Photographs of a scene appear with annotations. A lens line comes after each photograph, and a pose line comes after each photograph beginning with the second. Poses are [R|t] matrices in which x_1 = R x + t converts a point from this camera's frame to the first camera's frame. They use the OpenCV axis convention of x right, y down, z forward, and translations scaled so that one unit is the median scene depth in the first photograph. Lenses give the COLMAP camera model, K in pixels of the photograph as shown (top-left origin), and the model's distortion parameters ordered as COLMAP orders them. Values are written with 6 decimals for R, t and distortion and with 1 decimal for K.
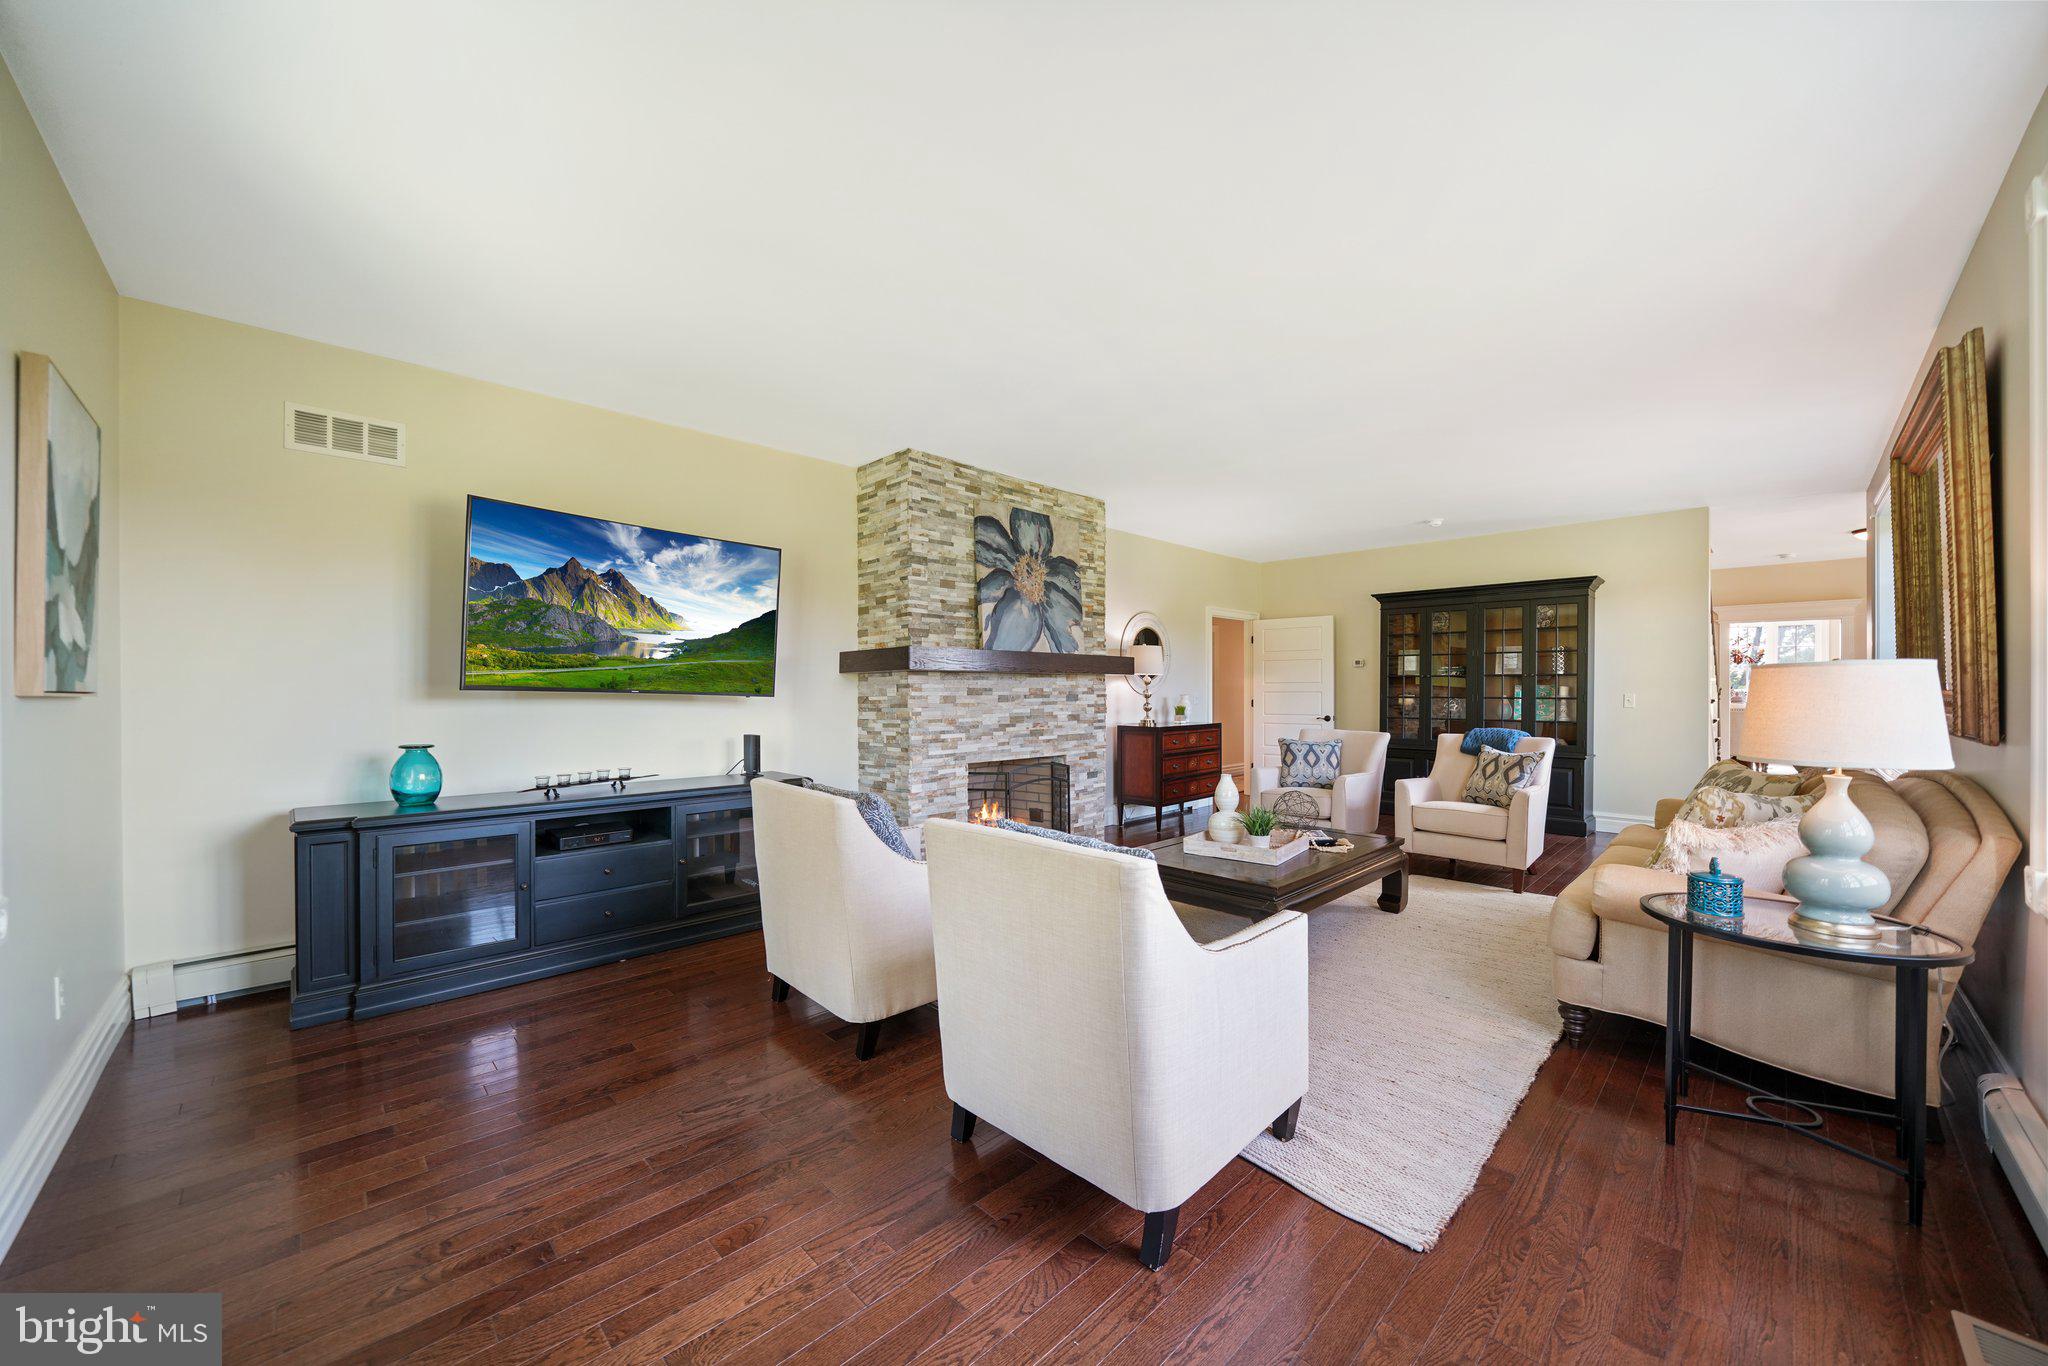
lens RADIAL K [[756.4, 0, 1024.0], [0, 756.4, 683.0], [0, 0, 1]] dist [-0.016929, 0.000013]
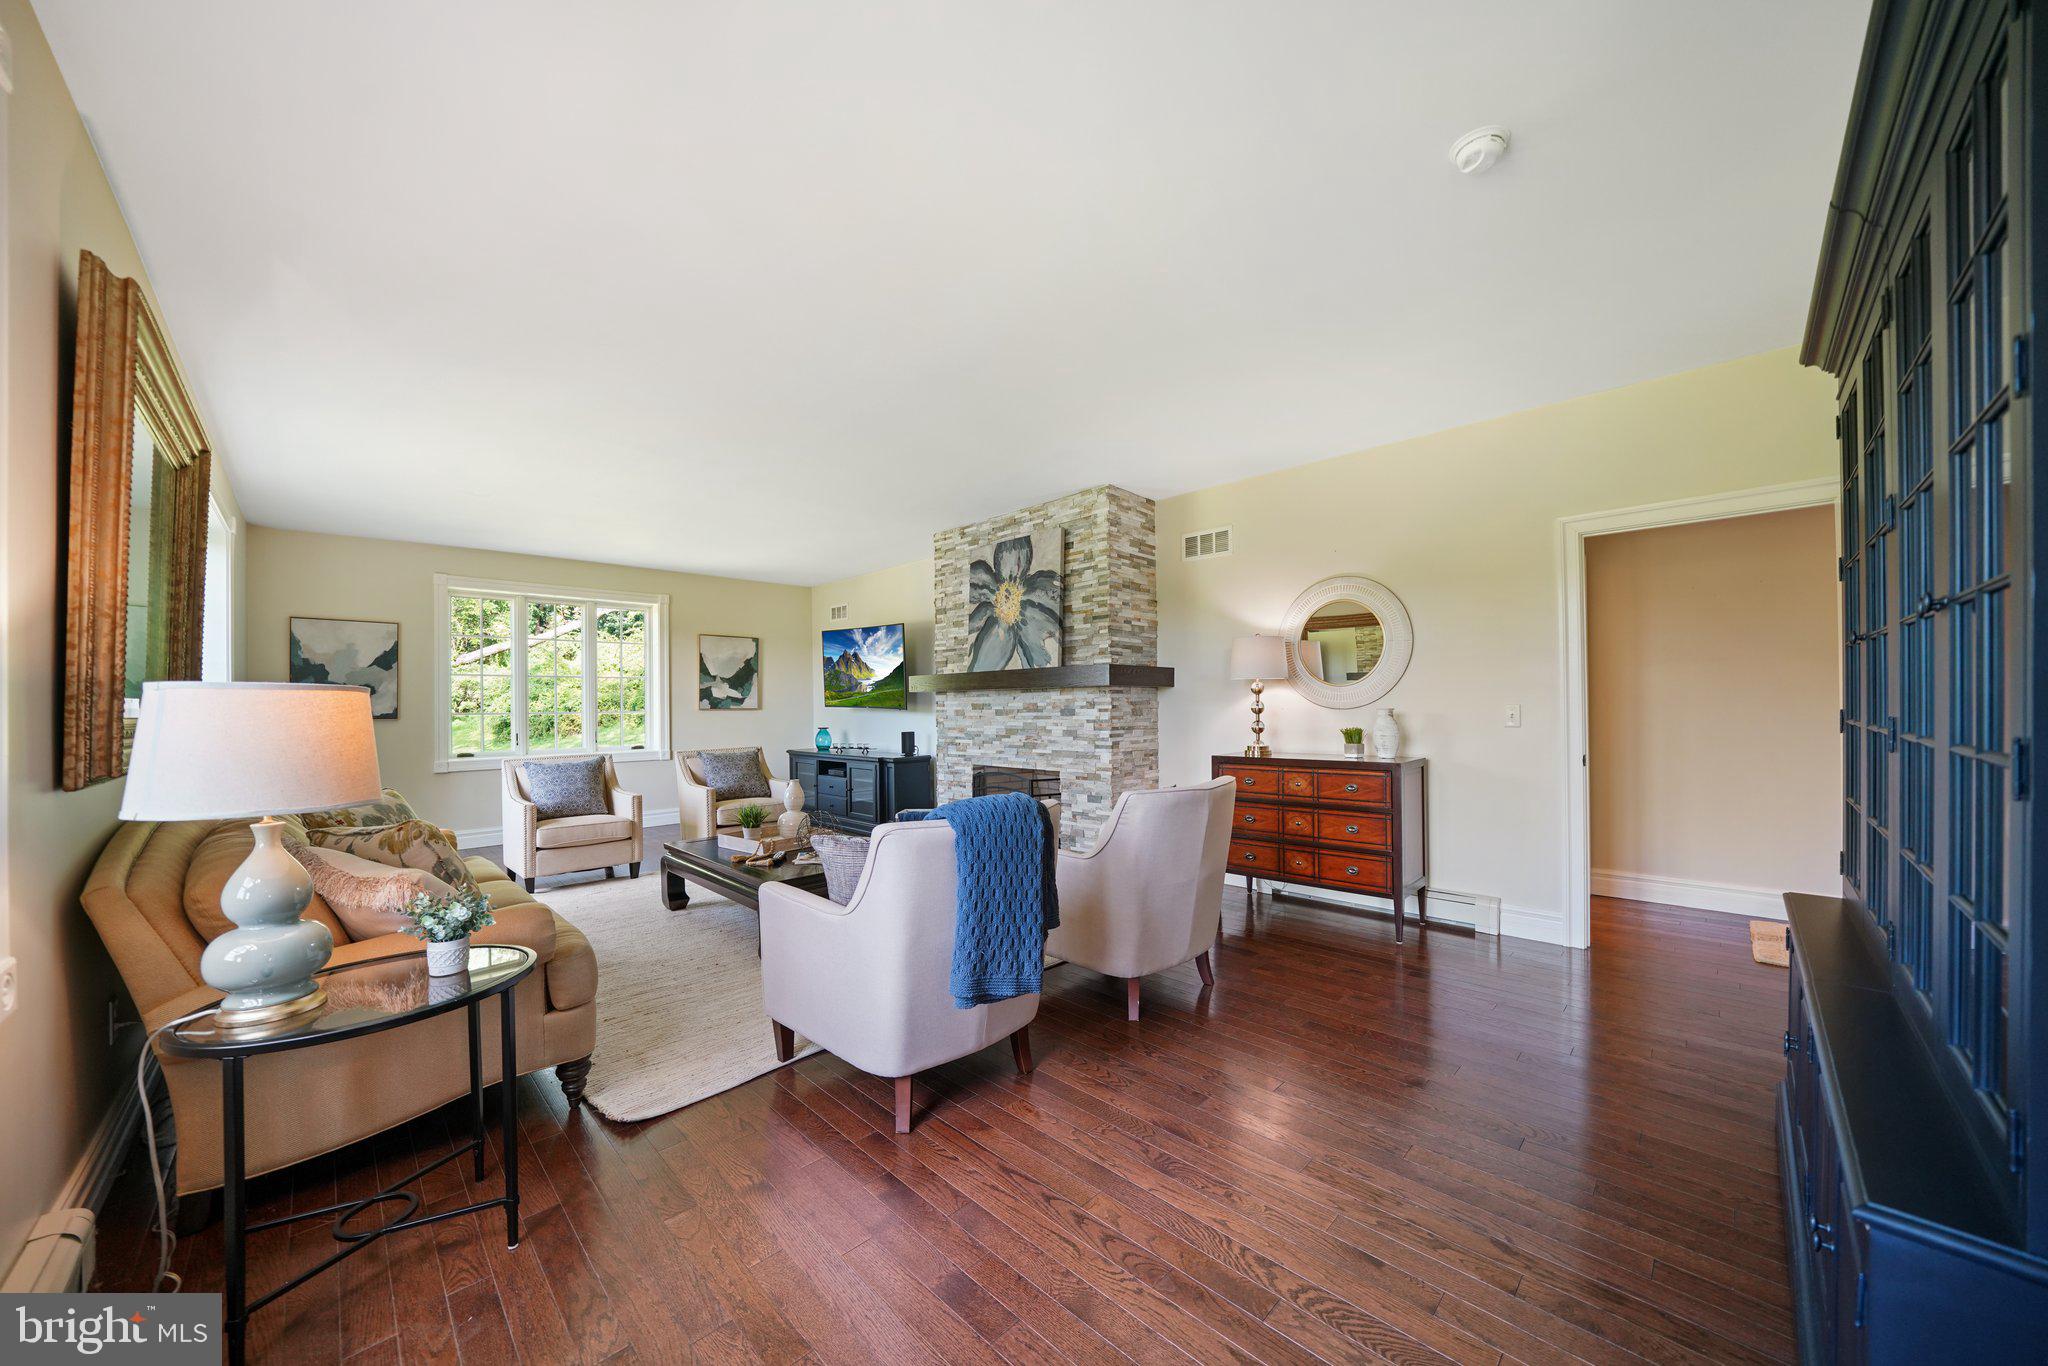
lens RADIAL K [[714.1, 0, 1017.9], [0, 714.1, 702.7], [0, 0, 1]] dist [-0.000649, -0.000015]
pose [[-0.002682, -0.006566, -0.999975, 1.025340], [0.020526, 0.999767, -0.006620, 0.012893], [0.999786, -0.020543, -0.002546, 1.004594]]
